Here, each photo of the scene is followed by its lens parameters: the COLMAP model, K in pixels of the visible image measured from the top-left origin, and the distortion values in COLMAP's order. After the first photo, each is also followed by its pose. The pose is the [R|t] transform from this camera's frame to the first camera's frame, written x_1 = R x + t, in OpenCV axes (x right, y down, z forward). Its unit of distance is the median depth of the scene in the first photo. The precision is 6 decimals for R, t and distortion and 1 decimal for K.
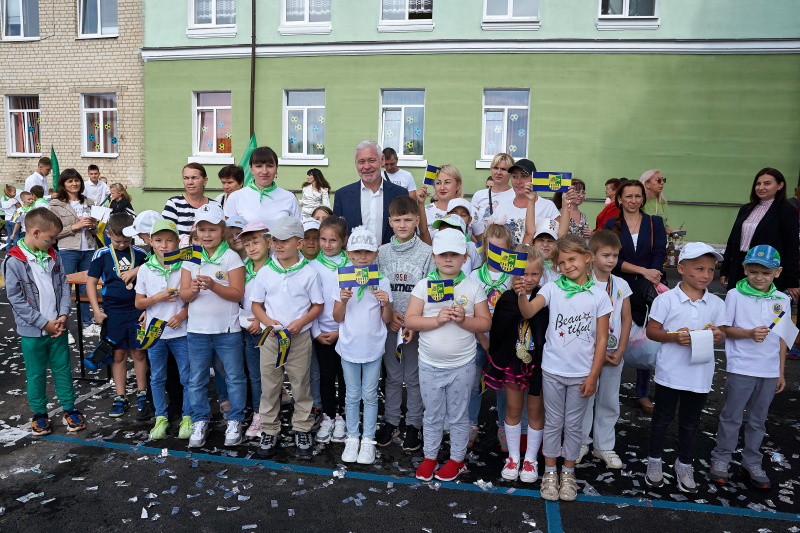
lens RADIAL K [[560.3, 0, 394.2], [0, 560.3, 262.2], [0, 0, 1]] dist [-0.077082, 0.060306]
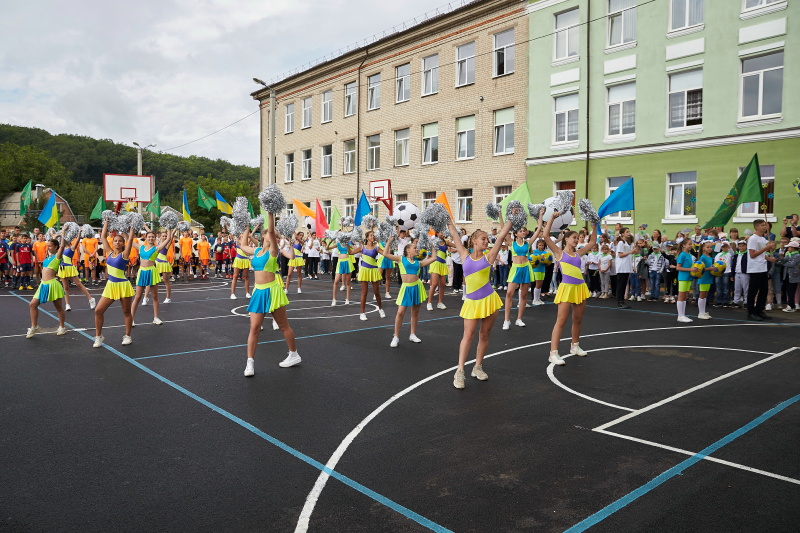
lens RADIAL K [[610.4, 0, 382.6], [0, 610.4, 268.1], [0, 0, 1]] dist [-0.065506, 0.033423]
pose [[0.760941, 0.007000, -0.648783, 0.444362], [-0.057992, 0.996673, -0.057263, 0.085939], [0.646224, 0.081198, 0.758816, -0.720156]]
